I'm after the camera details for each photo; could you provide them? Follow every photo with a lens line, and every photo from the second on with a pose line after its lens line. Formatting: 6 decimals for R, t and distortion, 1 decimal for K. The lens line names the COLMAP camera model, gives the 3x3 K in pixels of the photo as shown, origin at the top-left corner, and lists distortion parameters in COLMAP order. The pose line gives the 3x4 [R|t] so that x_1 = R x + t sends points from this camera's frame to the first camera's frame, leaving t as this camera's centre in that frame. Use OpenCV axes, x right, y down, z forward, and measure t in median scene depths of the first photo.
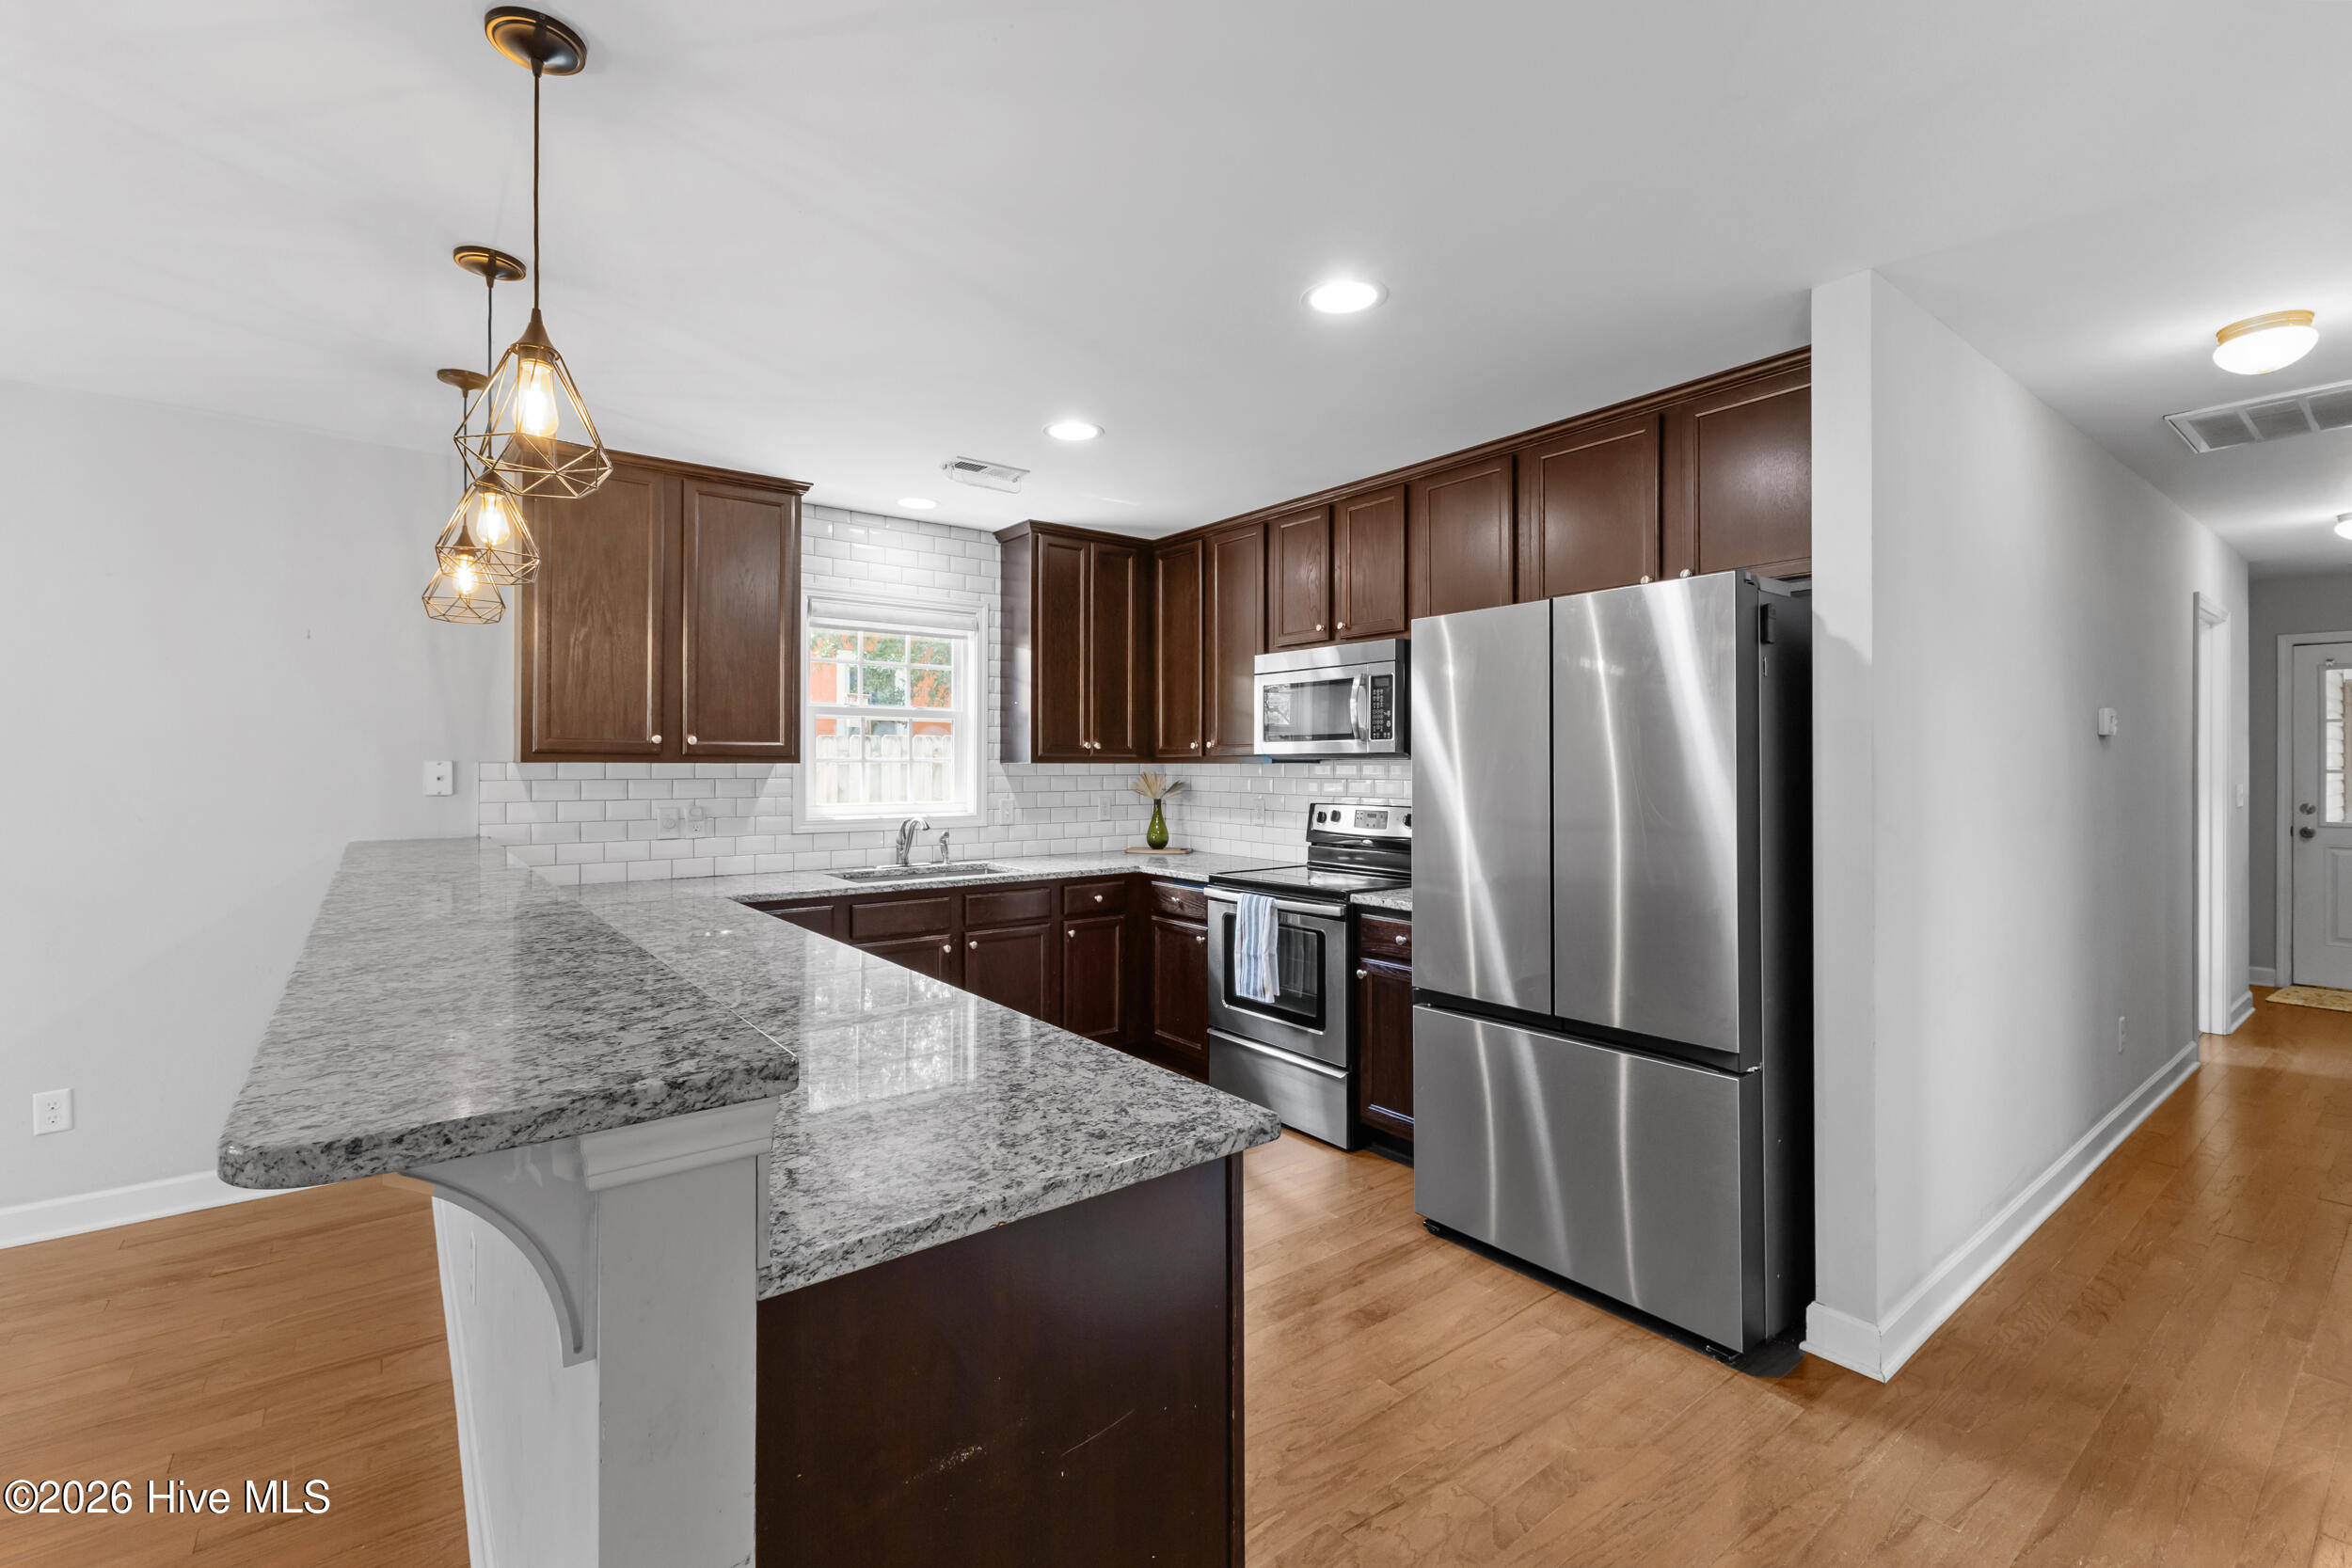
lens RADIAL K [[1025.6, 0, 1179.5], [0, 1025.6, 757.1], [0, 0, 1]] dist [0.000466, -0.000022]
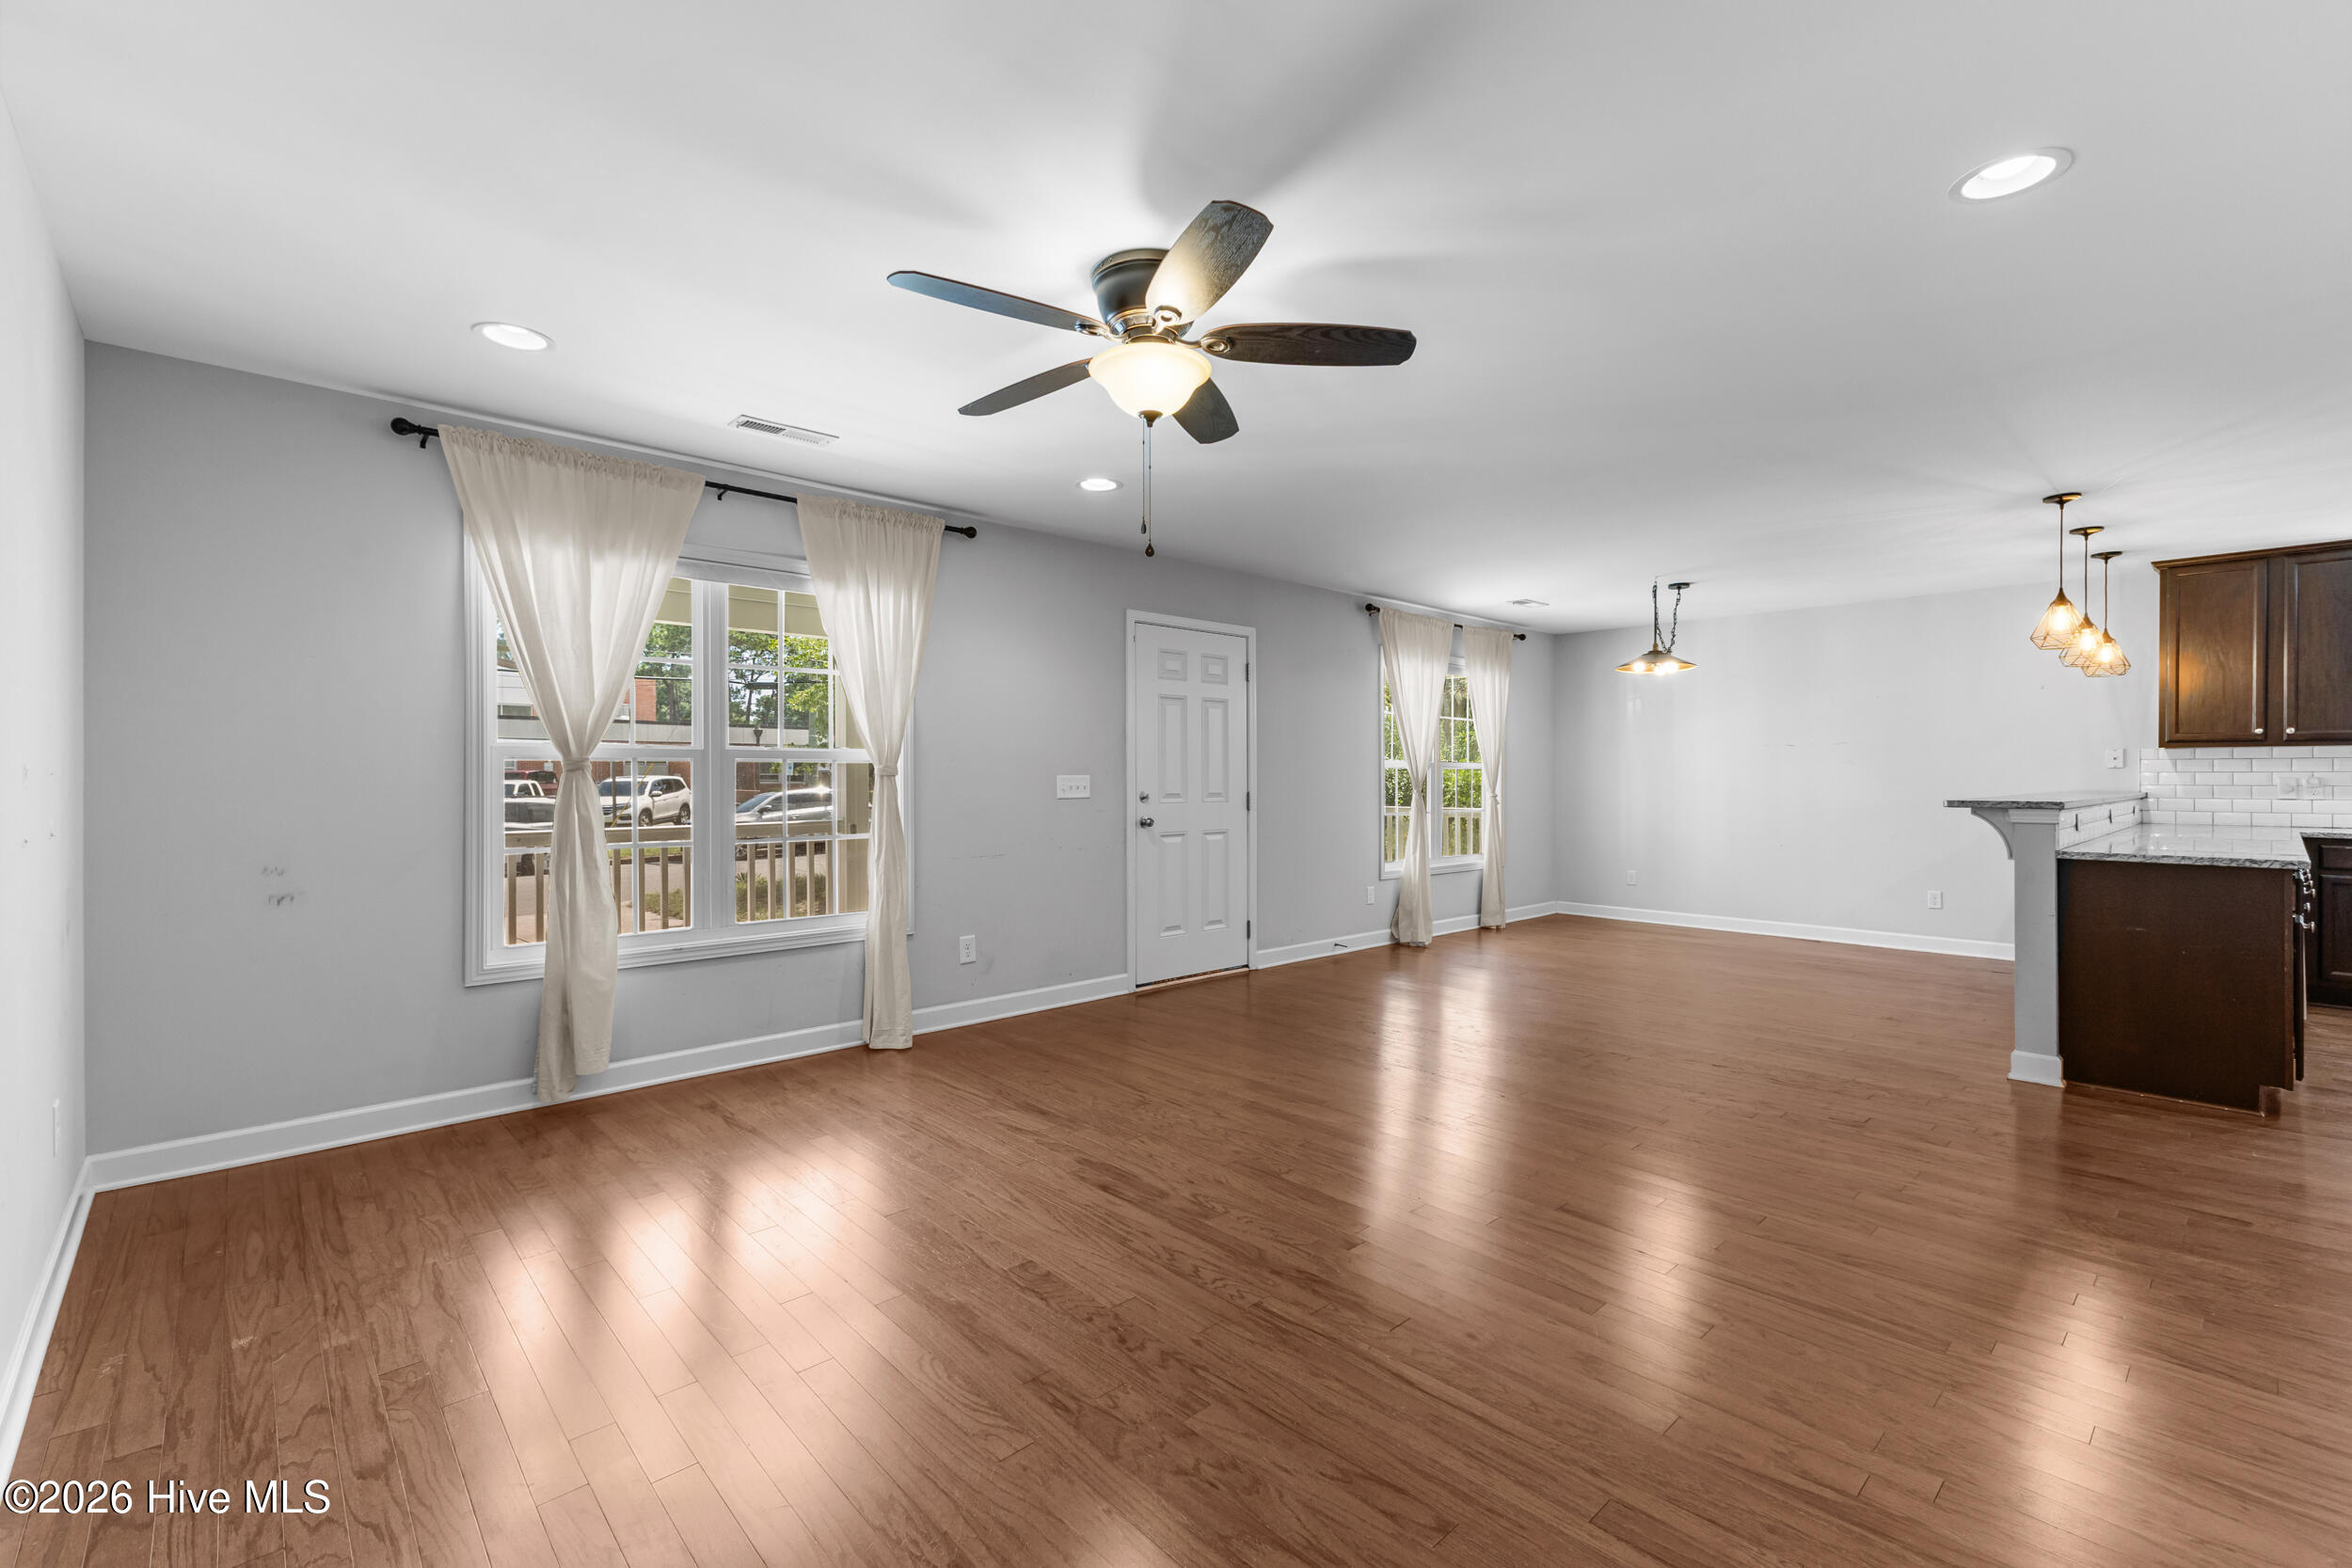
lens RADIAL K [[1008.7, 0, 1180.2], [0, 1008.7, 779.2], [0, 0, 1]] dist [0.017952, -0.008700]
pose [[0.085008, 0.000445, -0.996380, 0.729591], [0.008724, 0.999961, 0.001191, 0.032139], [0.996342, -0.008793, 0.085001, -0.625544]]
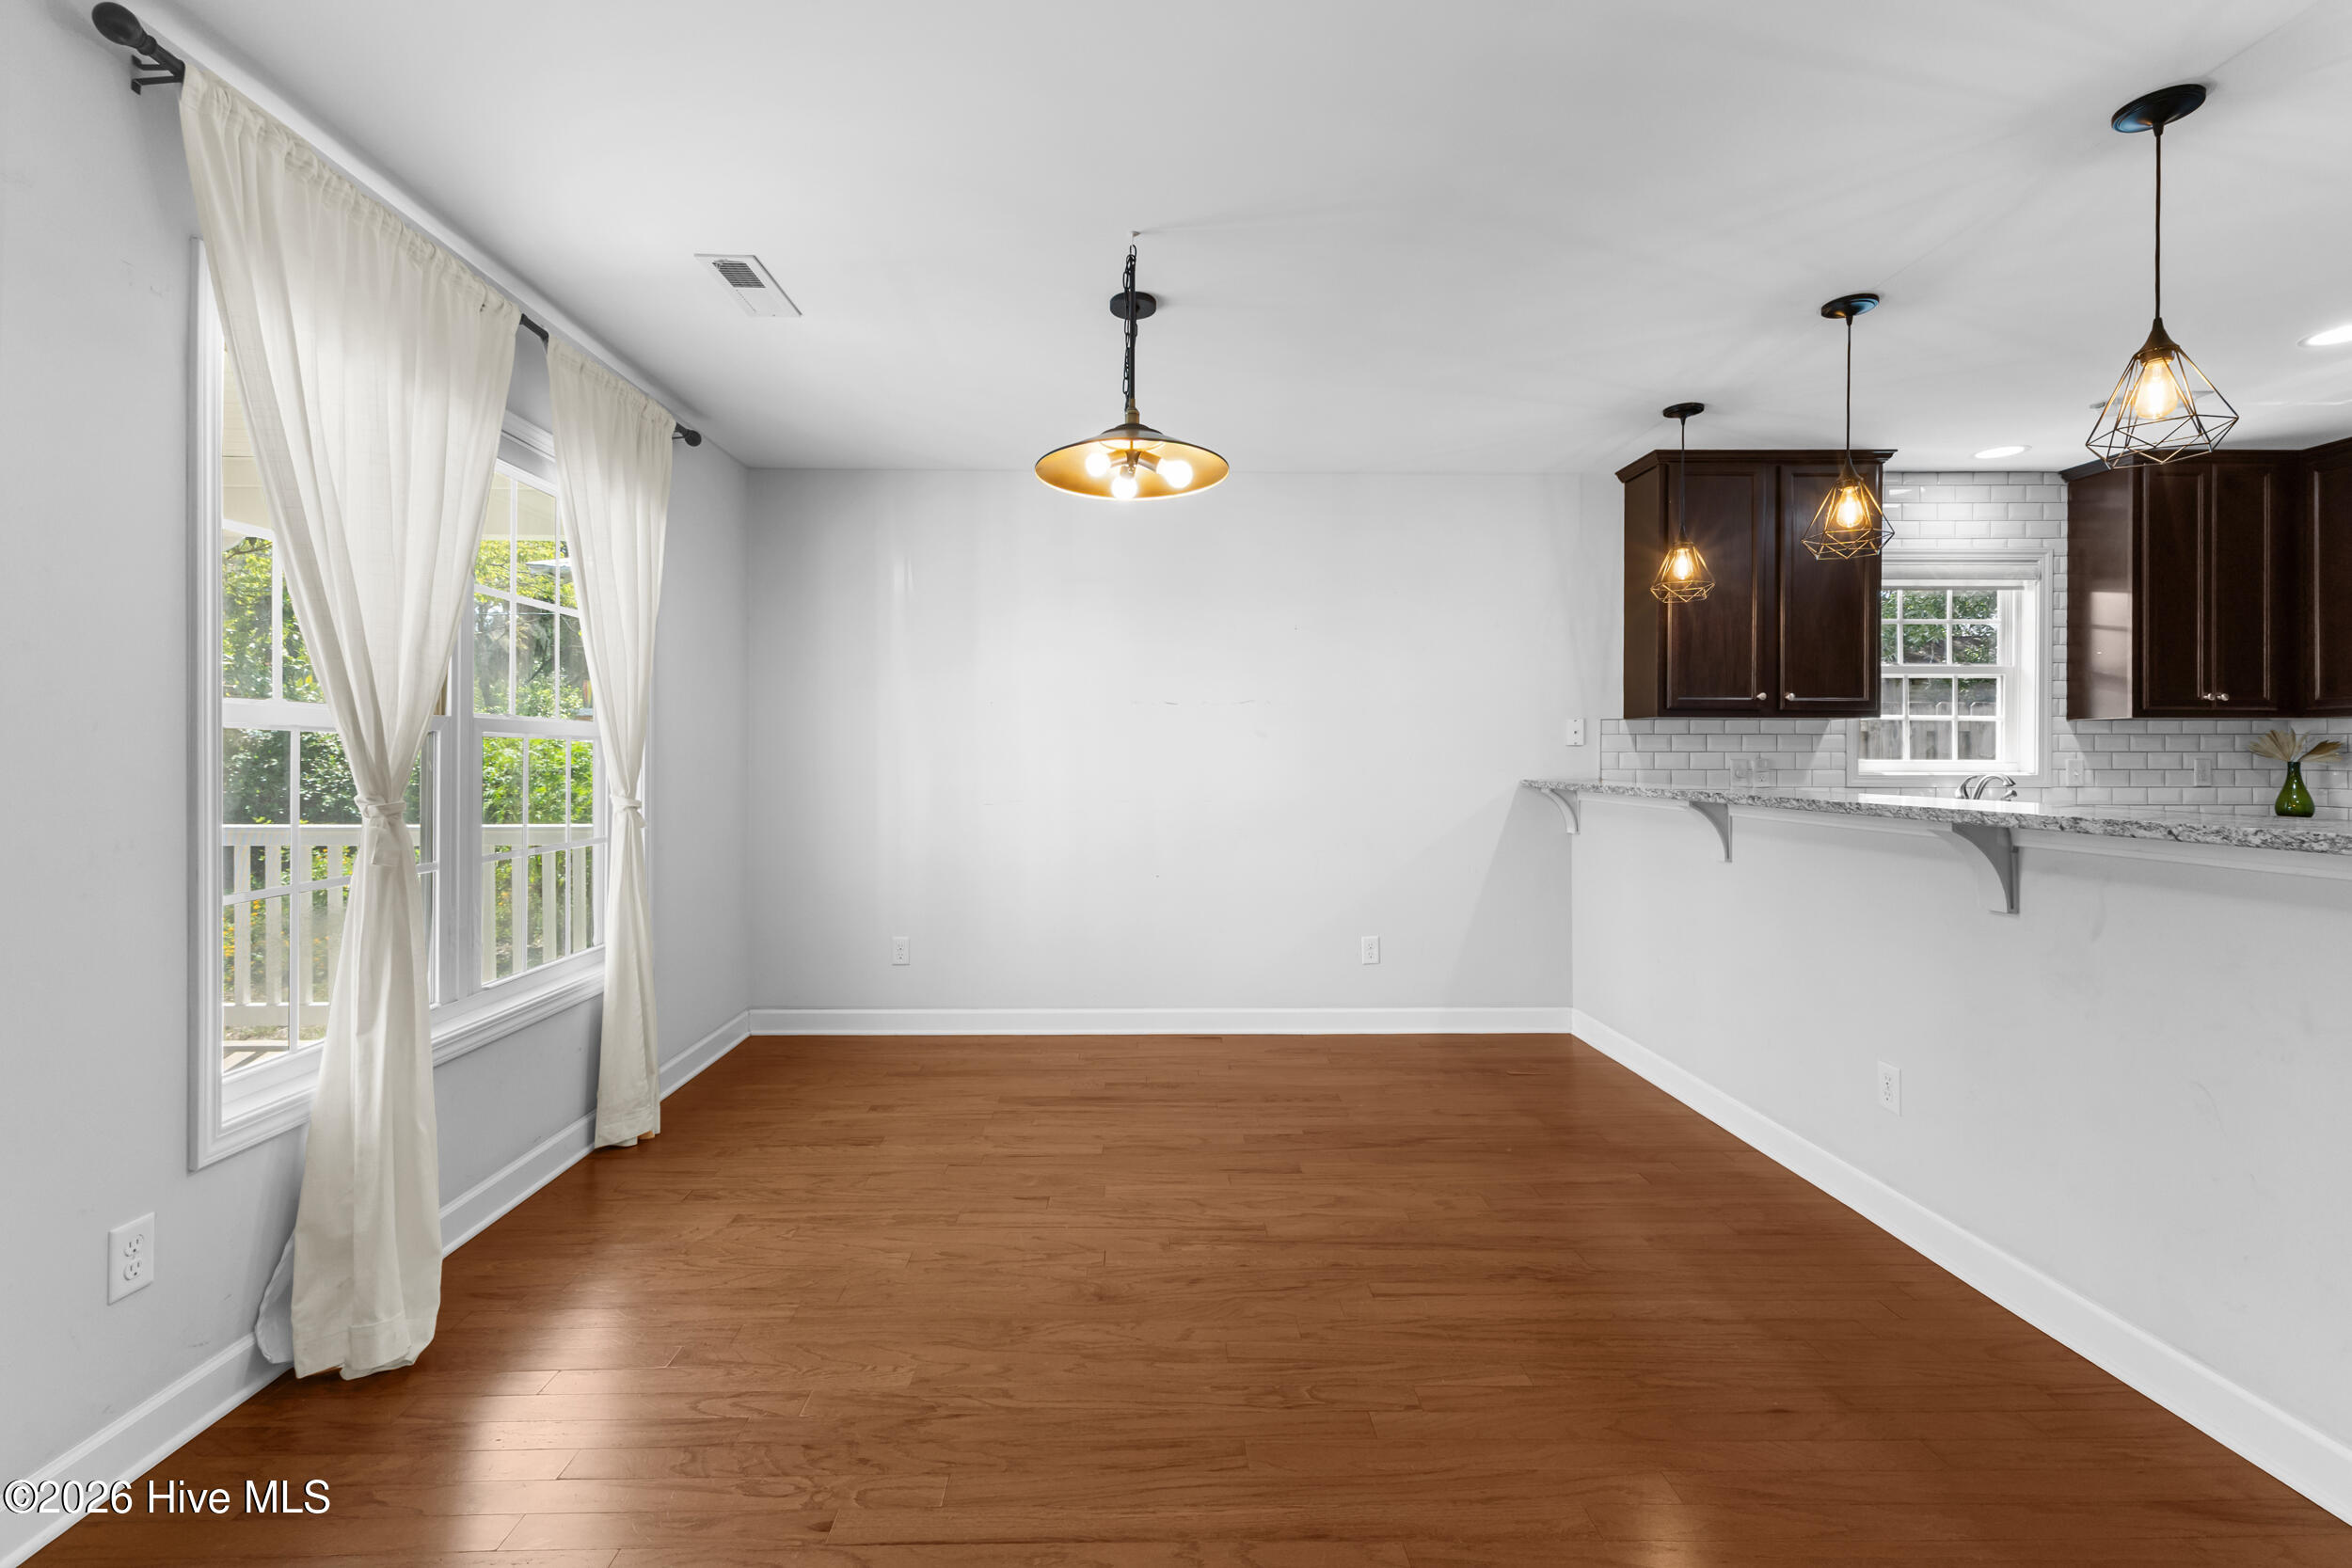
lens RADIAL K [[1024.7, 0, 1149.5], [0, 1024.7, 748.6], [0, 0, 1]] dist [0.011709, -0.000006]
pose [[0.795388, -0.002226, -0.606097, -0.292590], [0.003835, 0.999992, 0.001360, 0.029816], [0.606089, -0.003406, 0.795390, -0.268812]]
